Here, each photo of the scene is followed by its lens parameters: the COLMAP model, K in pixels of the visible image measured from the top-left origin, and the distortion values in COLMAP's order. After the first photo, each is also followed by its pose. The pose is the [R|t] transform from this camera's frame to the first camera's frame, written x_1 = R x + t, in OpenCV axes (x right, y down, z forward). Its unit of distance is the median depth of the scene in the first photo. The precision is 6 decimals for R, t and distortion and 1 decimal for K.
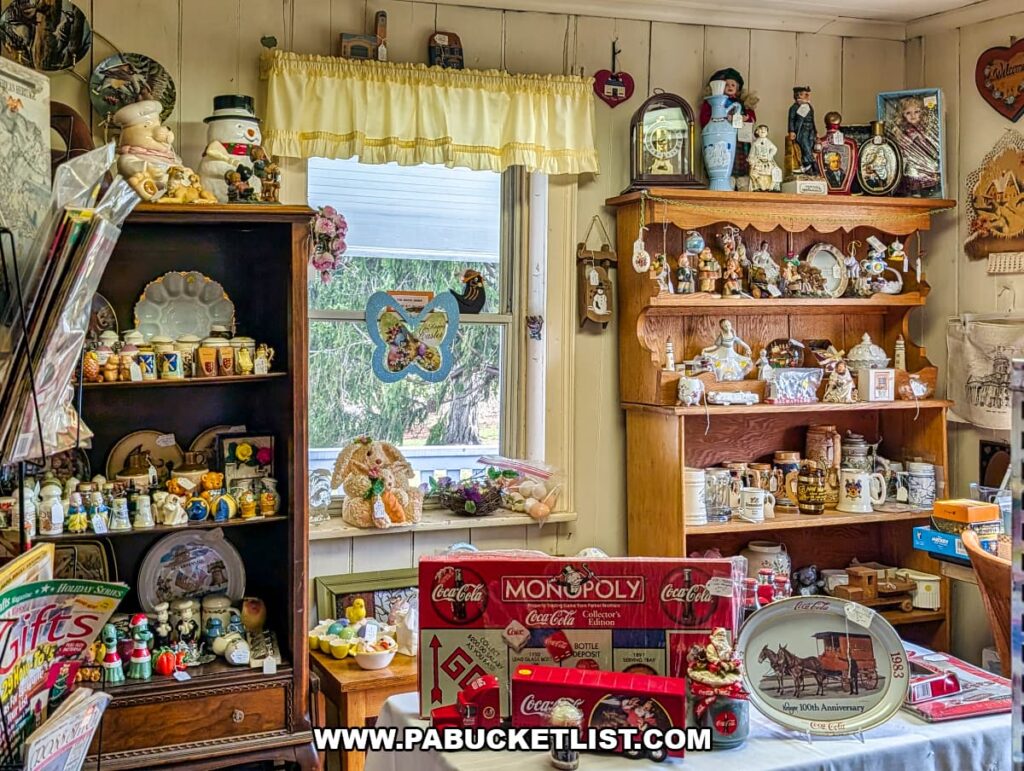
lens RADIAL K [[1042.2, 0, 512.0], [0, 1042.2, 385.5], [0, 0, 1]] dist [0.099641, -0.246388]
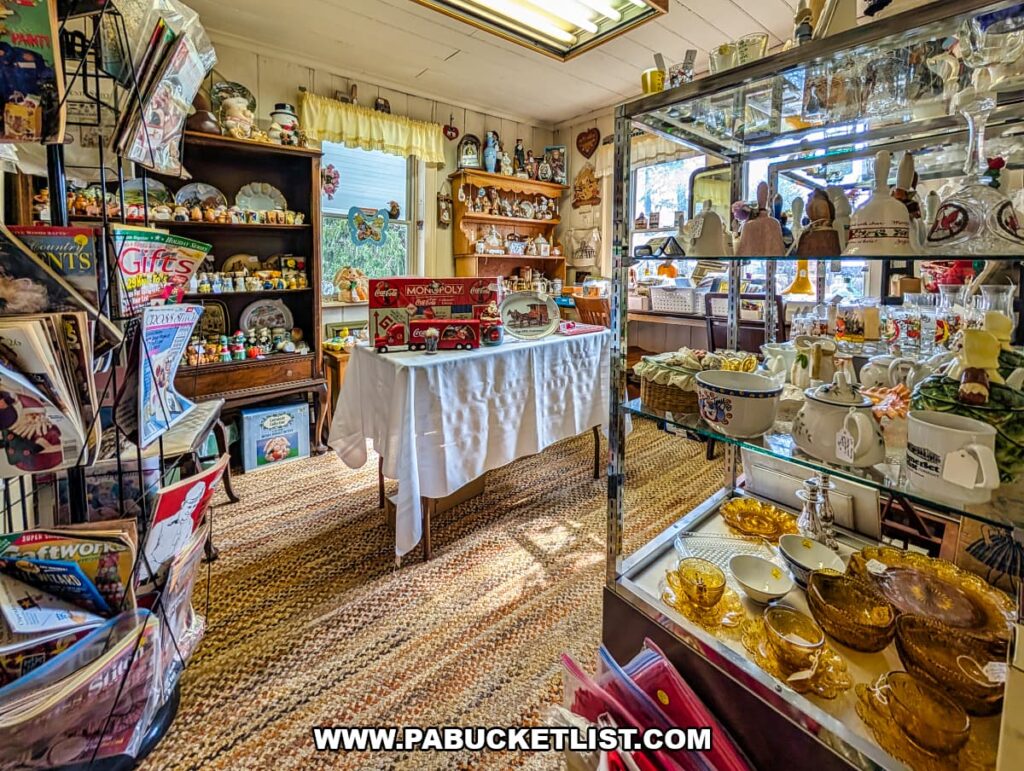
lens RADIAL K [[319.0, 0, 512.0], [0, 319.0, 385.5], [0, 0, 1]] dist [0.000958, 0.000045]
pose [[0.956887, -0.000184, 0.290460, 0.010490], [-0.004830, 0.999851, 0.016543, 0.343283], [-0.290420, -0.017233, 0.956744, 0.178785]]
